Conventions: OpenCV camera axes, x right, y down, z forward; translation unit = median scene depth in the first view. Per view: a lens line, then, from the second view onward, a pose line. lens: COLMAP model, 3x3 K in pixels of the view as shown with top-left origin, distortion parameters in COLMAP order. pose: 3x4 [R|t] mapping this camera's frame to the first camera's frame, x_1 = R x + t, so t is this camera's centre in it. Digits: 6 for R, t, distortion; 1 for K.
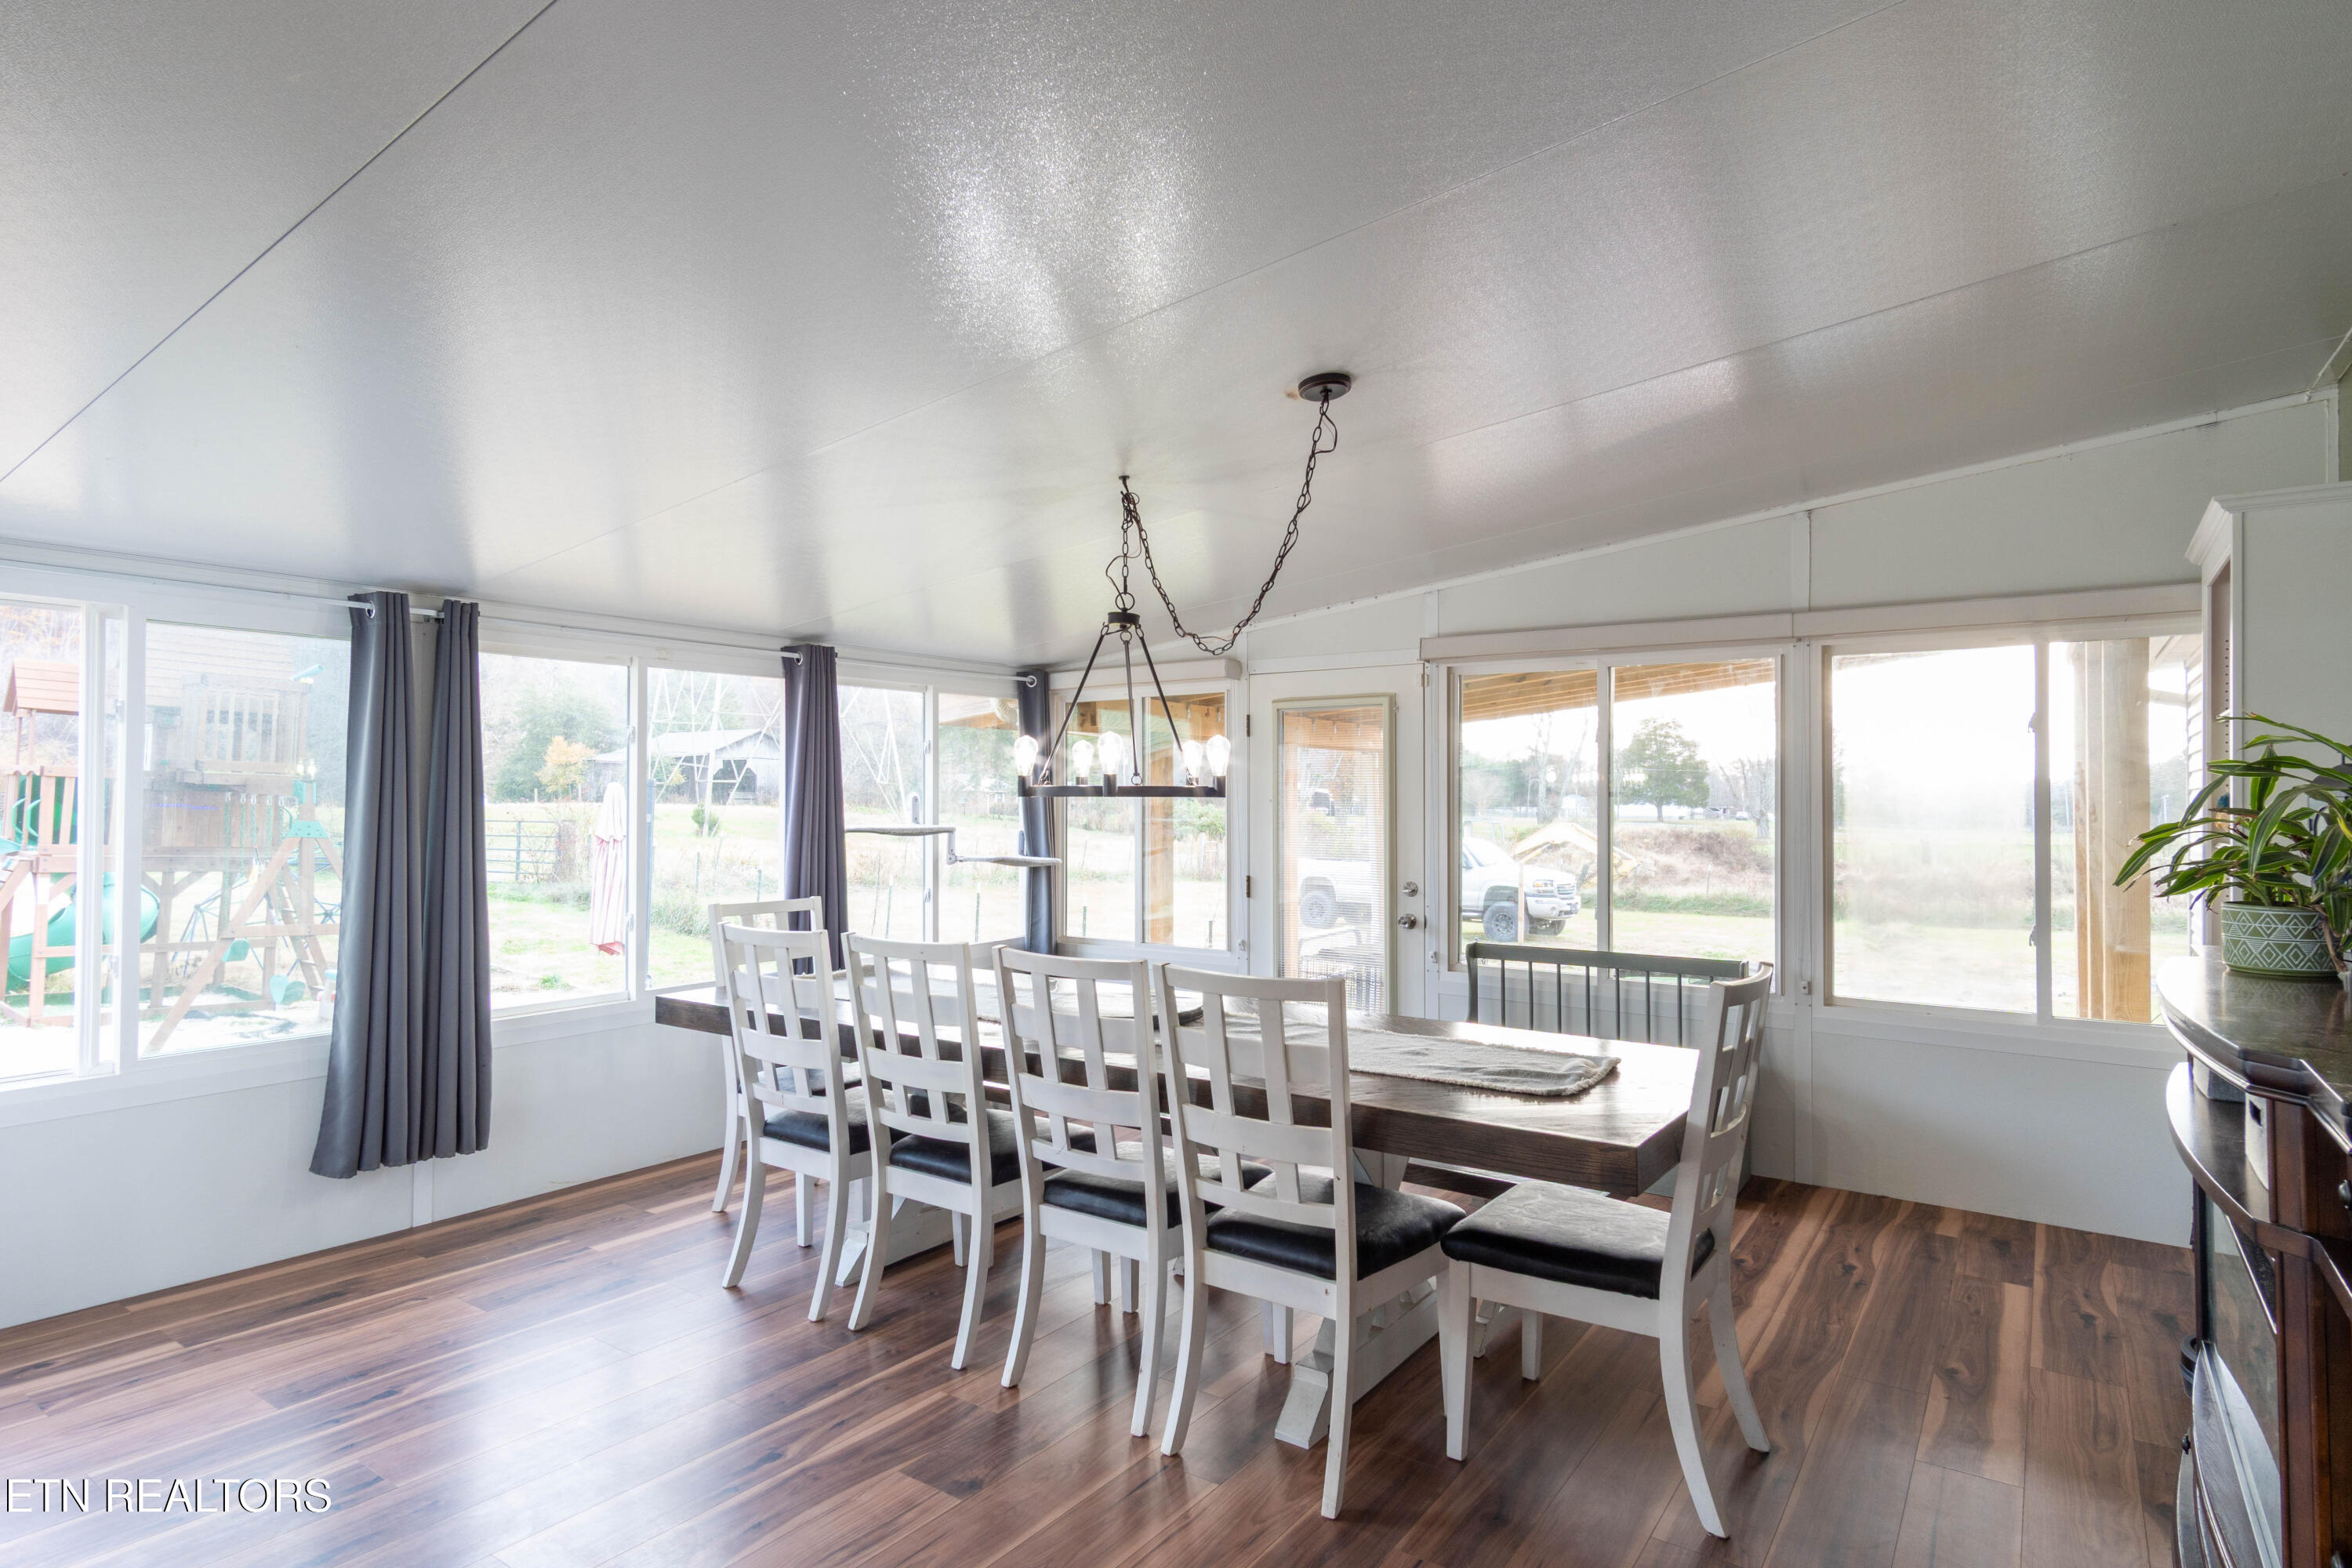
lens RADIAL K [[1243.0, 0, 1176.0], [0, 1243.0, 784.0], [0, 0, 1]] dist [0.002308, 0.000716]
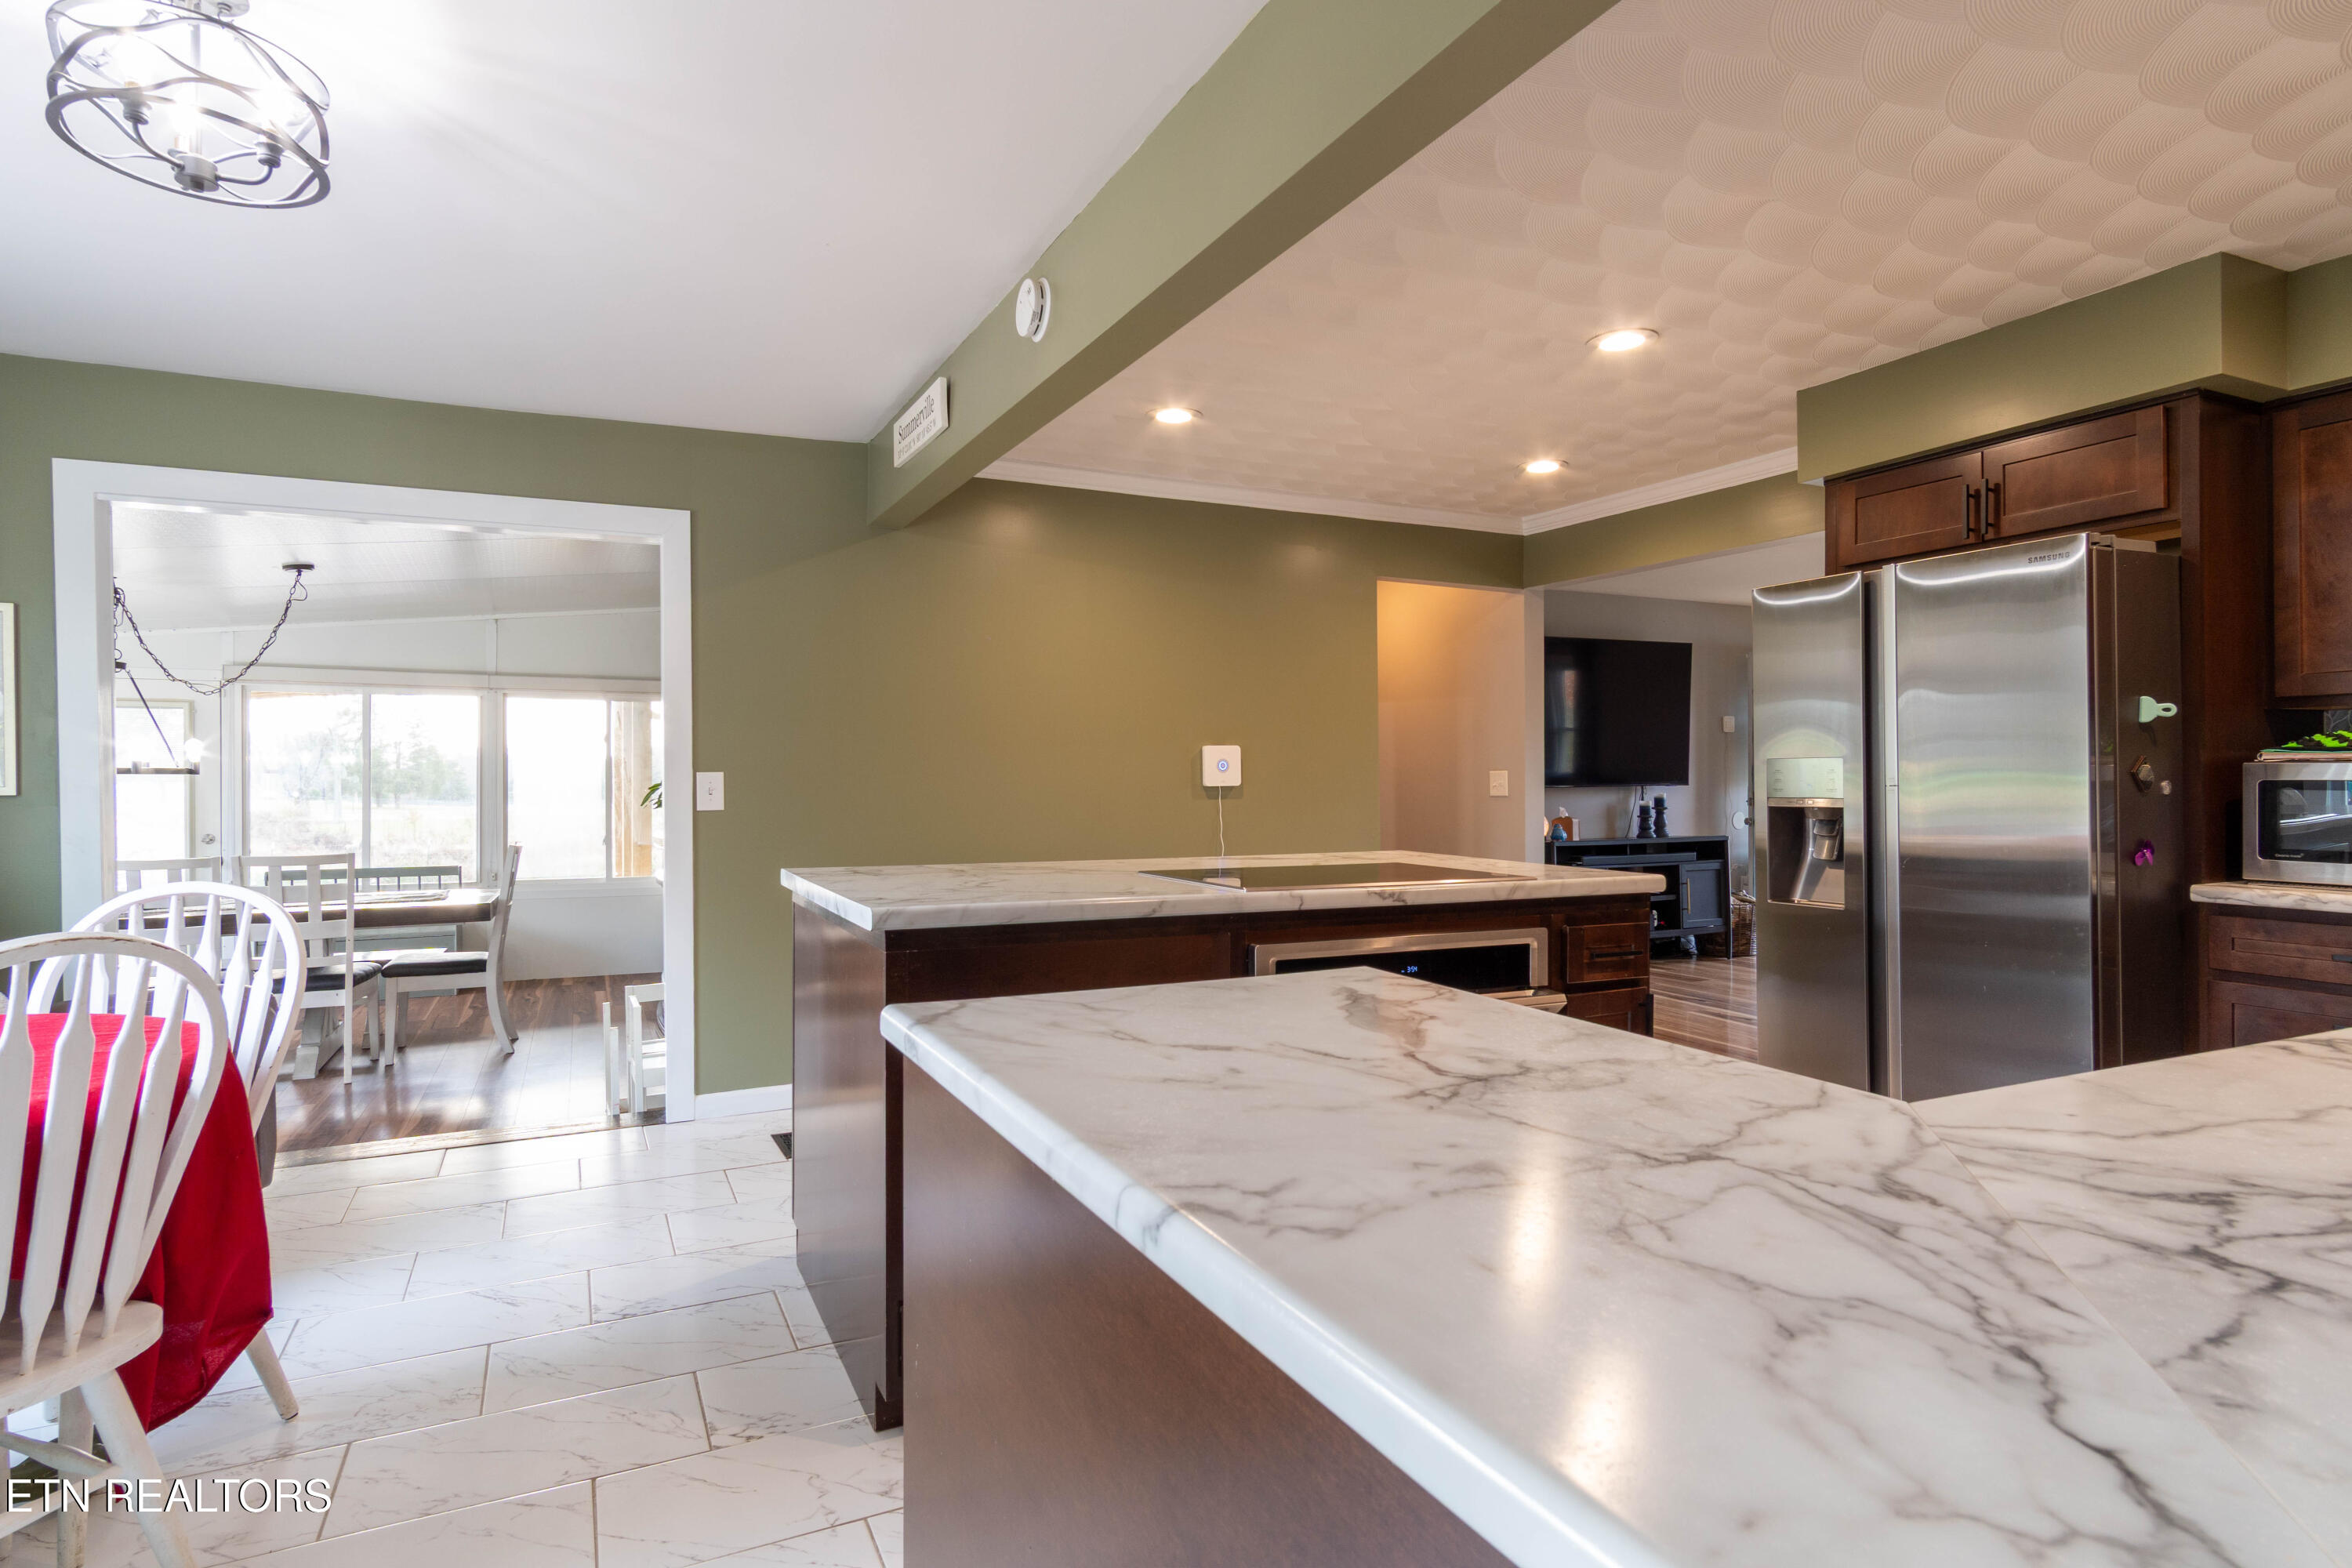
lens RADIAL K [[1243.0, 0, 1176.0], [0, 1243.0, 784.0], [0, 0, 1]] dist [0.002308, 0.000716]
pose [[0.487551, -0.005560, 0.873077, -0.792668], [-0.010879, 0.999863, 0.012443, -0.012188], [-0.873027, -0.015565, 0.487424, -1.017857]]
